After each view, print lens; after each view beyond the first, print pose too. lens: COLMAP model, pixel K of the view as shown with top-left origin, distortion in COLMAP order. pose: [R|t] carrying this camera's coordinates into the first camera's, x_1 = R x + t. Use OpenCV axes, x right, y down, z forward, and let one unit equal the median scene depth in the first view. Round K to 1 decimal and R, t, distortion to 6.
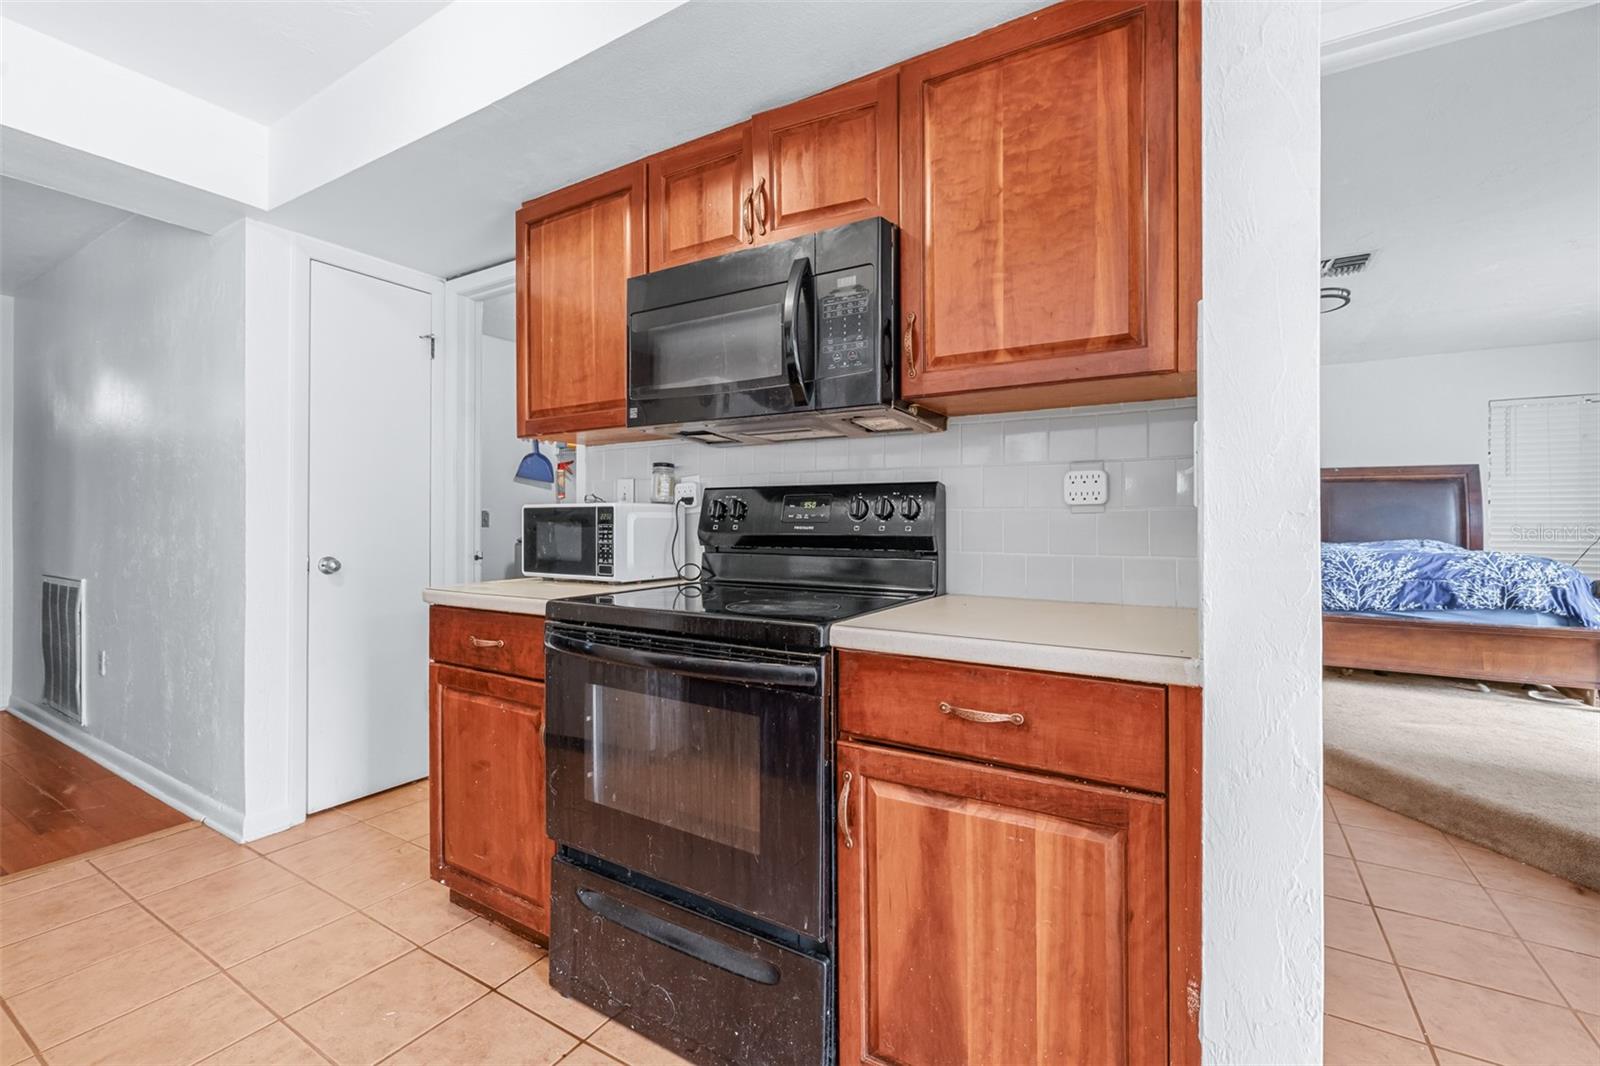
lens RADIAL K [[672.6, 0, 821.4], [0, 672.6, 526.4], [0, 0, 1]] dist [-0.001790, 0.000033]
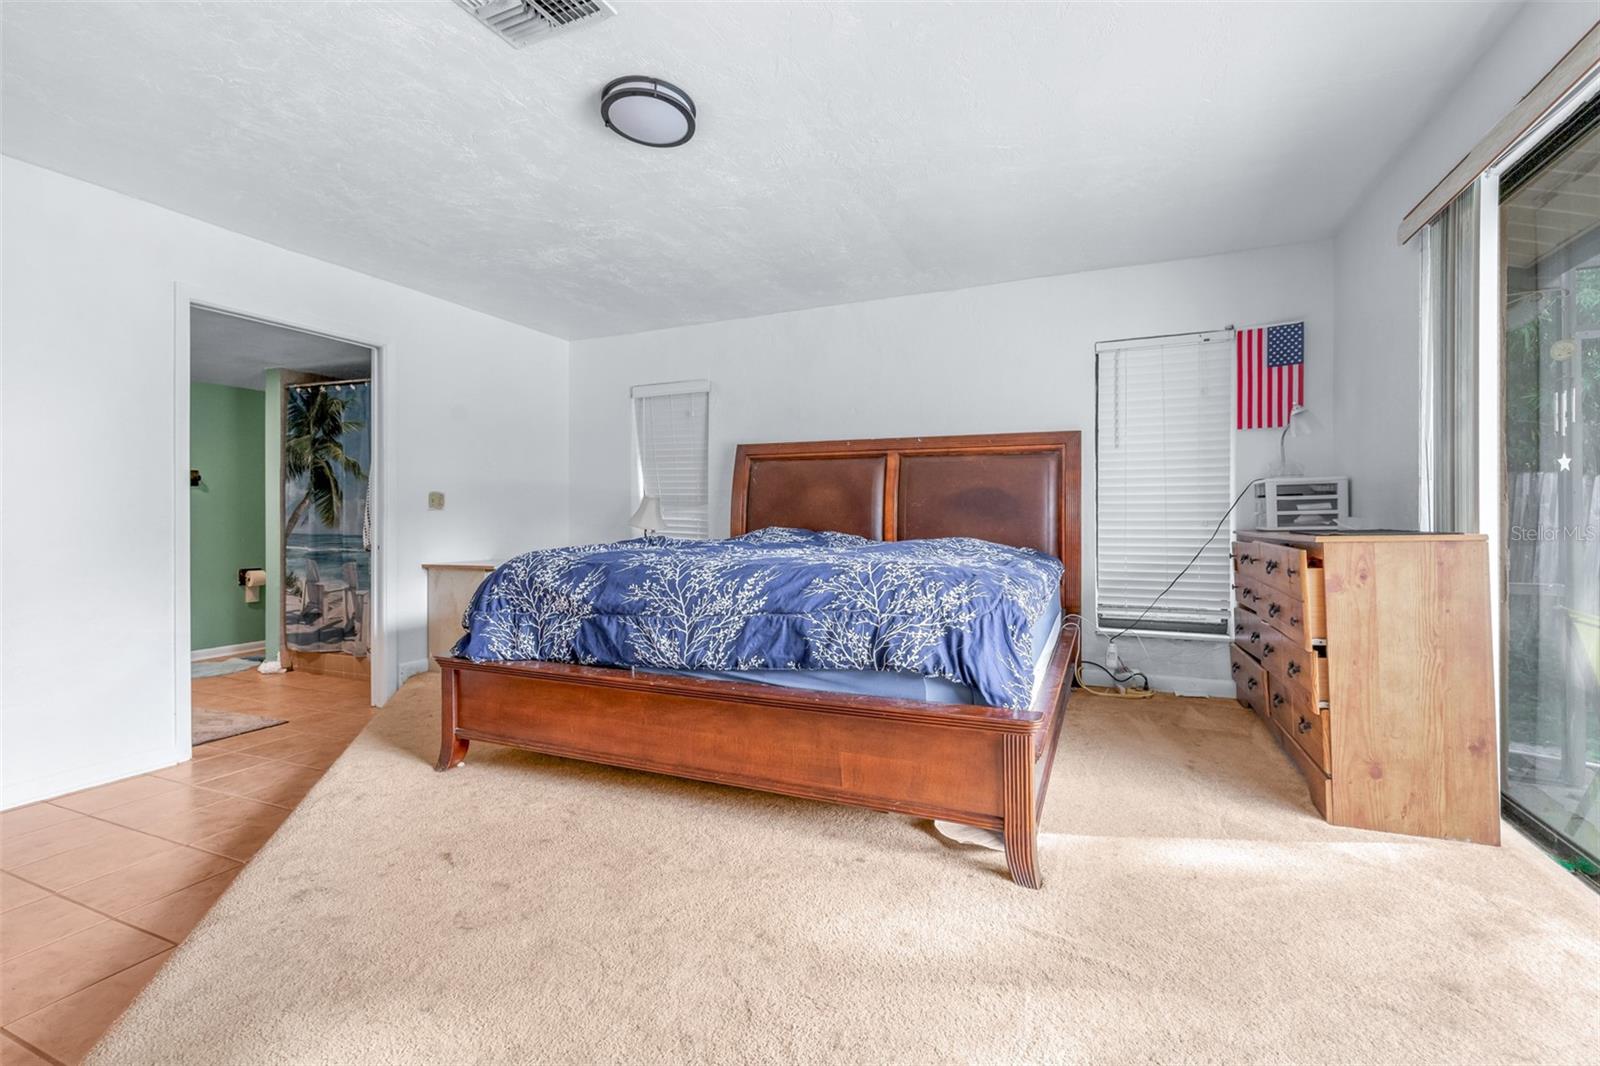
lens RADIAL K [[691.5, 0, 807.3], [0, 691.5, 527.2], [0, 0, 1]] dist [-0.000767, 0.000100]
pose [[0.991599, -0.004552, 0.129267, 1.526865], [0.004106, 0.999985, 0.003718, 0.014038], [-0.129282, -0.003156, 0.991603, 0.797965]]
